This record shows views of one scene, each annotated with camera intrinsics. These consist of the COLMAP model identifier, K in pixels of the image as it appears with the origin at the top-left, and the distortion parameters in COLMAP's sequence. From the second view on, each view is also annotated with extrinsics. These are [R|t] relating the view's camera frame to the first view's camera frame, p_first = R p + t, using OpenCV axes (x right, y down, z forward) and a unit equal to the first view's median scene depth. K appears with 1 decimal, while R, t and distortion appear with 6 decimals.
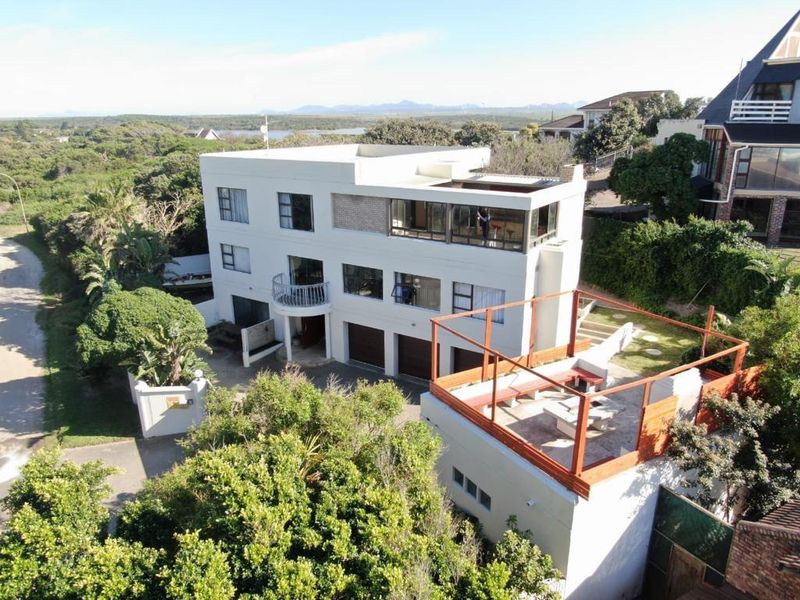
lens RADIAL K [[584.6, 0, 400.0], [0, 584.6, 300.0], [0, 0, 1]] dist [0.001626, -0.001777]
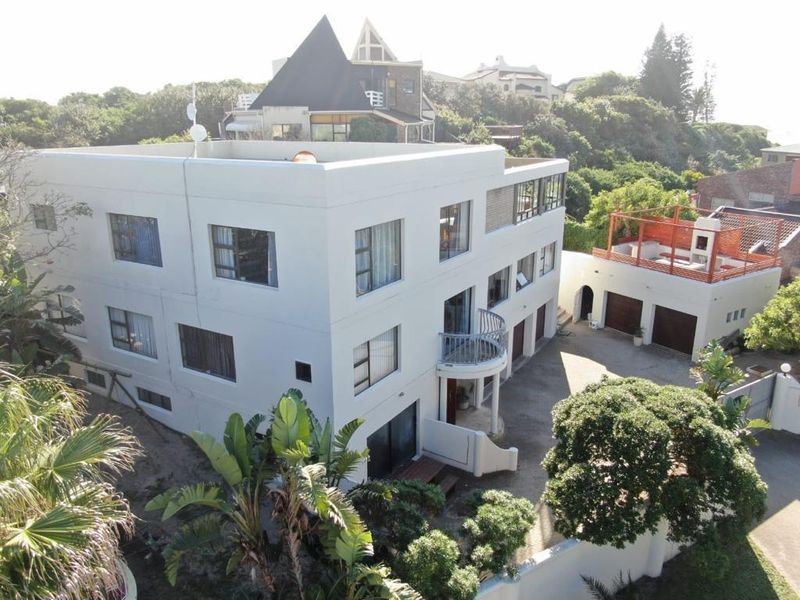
lens RADIAL K [[620.9, 0, 400.0], [0, 620.9, 300.0], [0, 0, 1]] dist [-0.008469, -0.000677]
pose [[-0.041405, -0.282379, 0.958409, -0.890112], [0.301707, 0.910920, 0.281422, -0.300251], [-0.952501, 0.300811, 0.047479, 1.055609]]
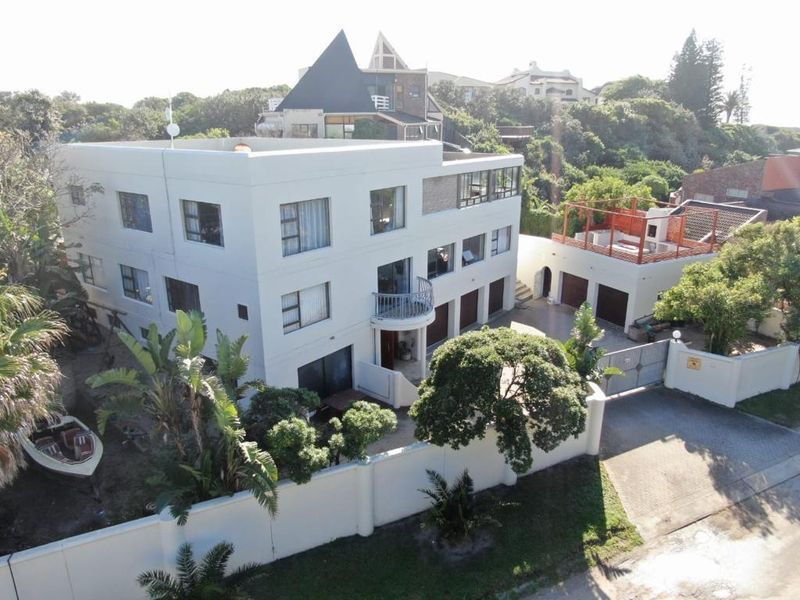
lens RADIAL K [[583.0, 0, 400.0], [0, 583.0, 300.0], [0, 0, 1]] dist [-0.012682, 0.002833]
pose [[0.066076, -0.296400, 0.952775, -1.011578], [0.300780, 0.916364, 0.264214, -0.248805], [-0.951402, 0.269117, 0.149701, 0.897724]]
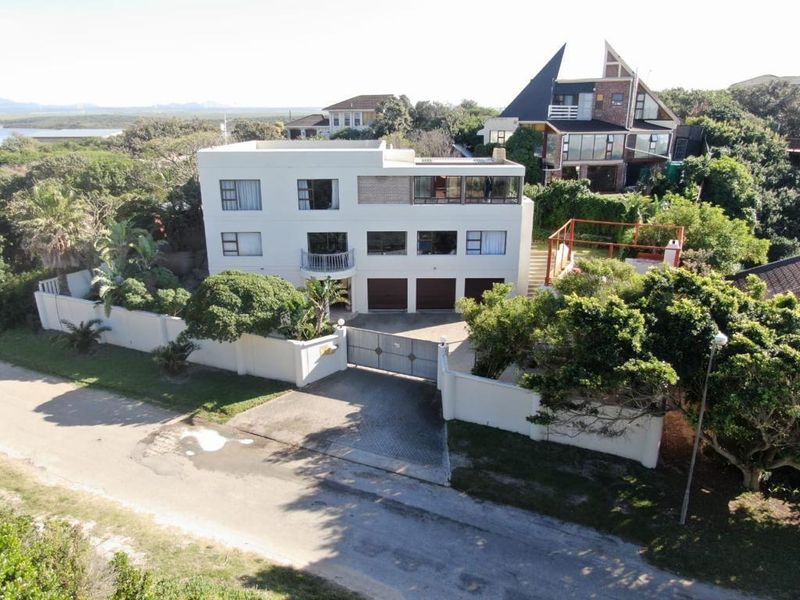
lens RADIAL K [[583.0, 0, 400.0], [0, 583.0, 300.0], [0, 0, 1]] dist [-0.012682, 0.002833]
pose [[0.830887, -0.166518, 0.530941, -0.711222], [0.165817, 0.984918, 0.049406, 0.031635], [-0.531160, 0.046989, 0.845968, -0.089792]]
